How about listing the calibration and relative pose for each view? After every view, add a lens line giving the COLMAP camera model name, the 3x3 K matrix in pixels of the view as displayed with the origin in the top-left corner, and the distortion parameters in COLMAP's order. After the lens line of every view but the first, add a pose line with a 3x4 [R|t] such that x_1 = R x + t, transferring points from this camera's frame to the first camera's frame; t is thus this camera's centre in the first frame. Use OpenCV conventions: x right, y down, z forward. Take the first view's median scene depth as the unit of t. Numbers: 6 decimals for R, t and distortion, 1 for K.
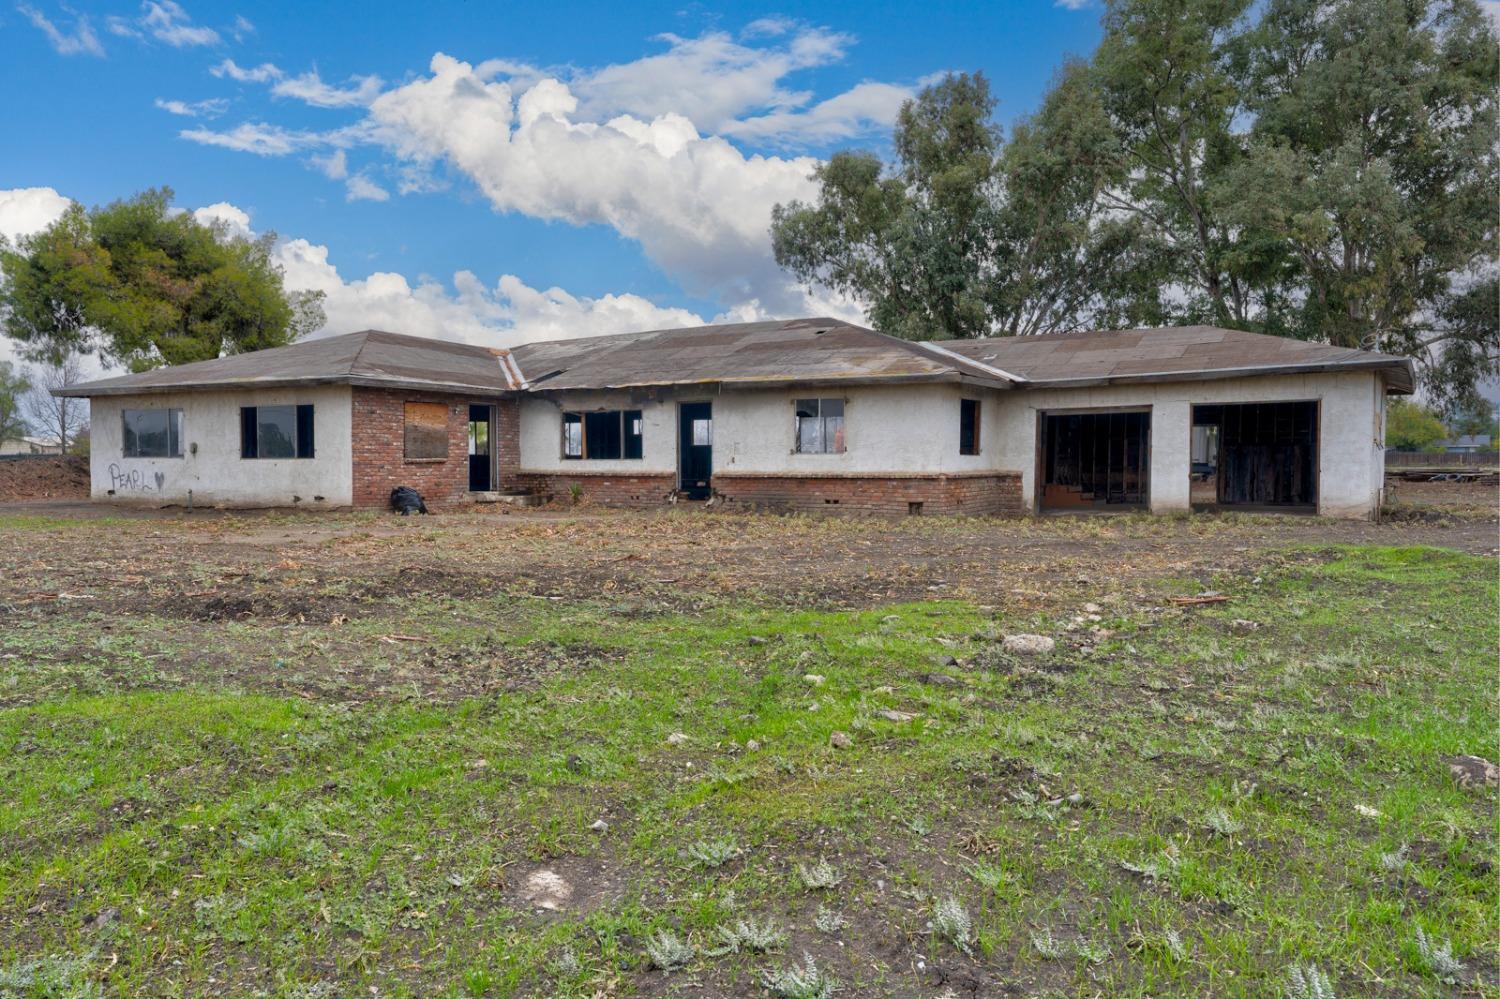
lens RADIAL K [[1142.1, 0, 754.0], [0, 1142.1, 498.7], [0, 0, 1]] dist [0.005990, 0.004242]
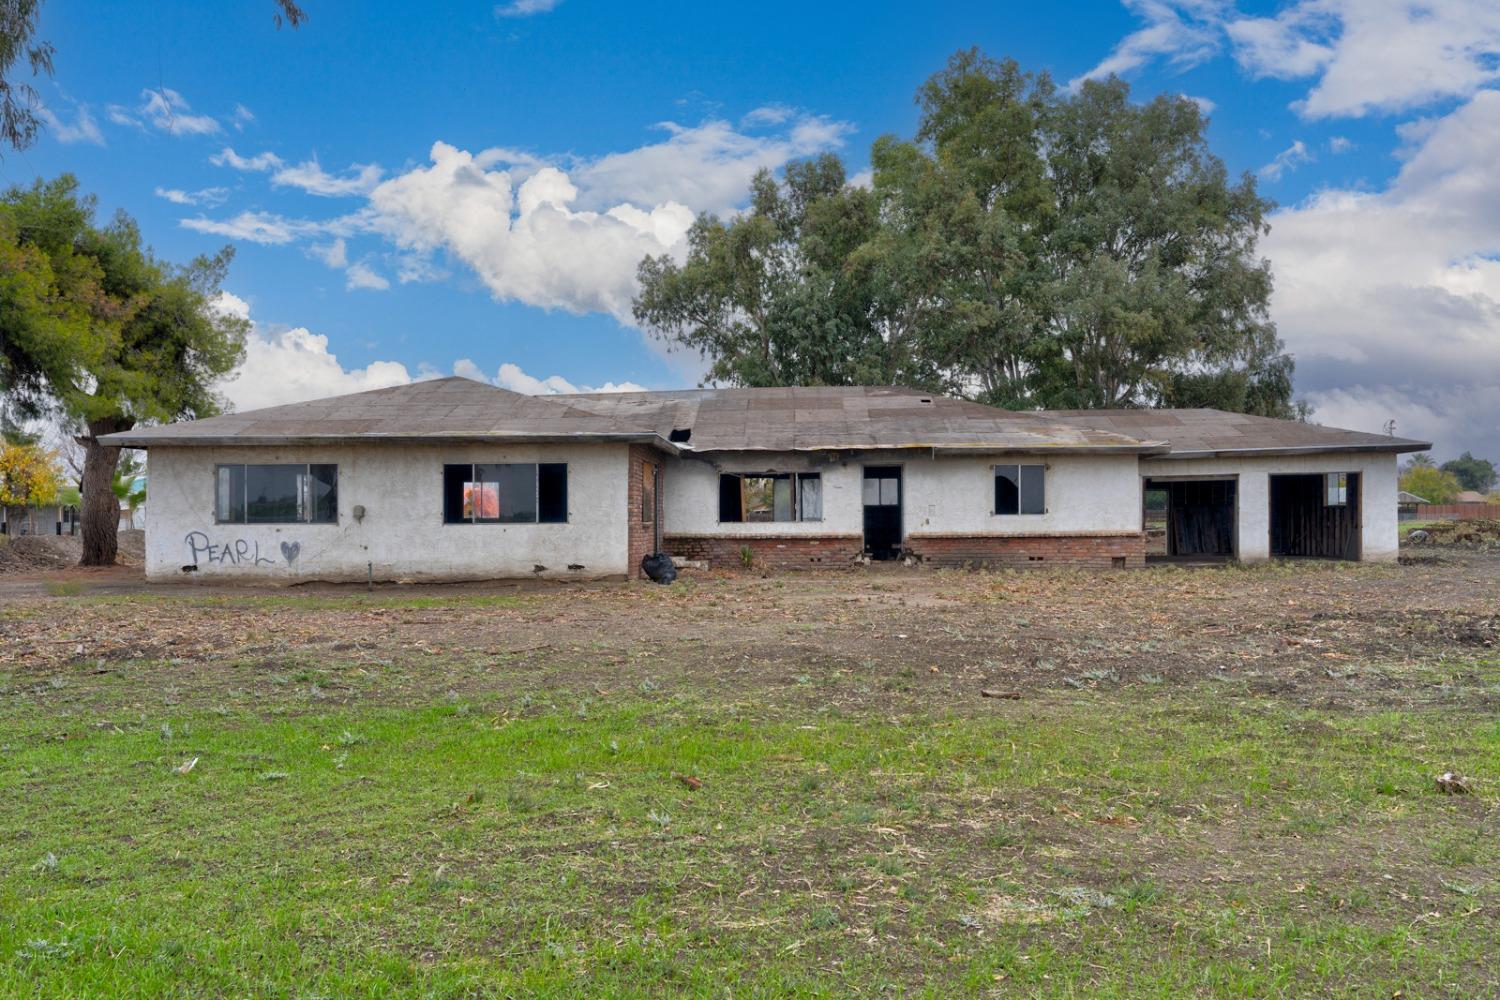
lens RADIAL K [[1229.7, 0, 751.8], [0, 1229.7, 498.7], [0, 0, 1]] dist [0.014827, -0.010671]
pose [[0.883579, 0.001041, 0.468280, -0.852217], [0.021791, 0.998823, -0.043336, -0.011504], [-0.467774, 0.048495, 0.882517, 0.095450]]
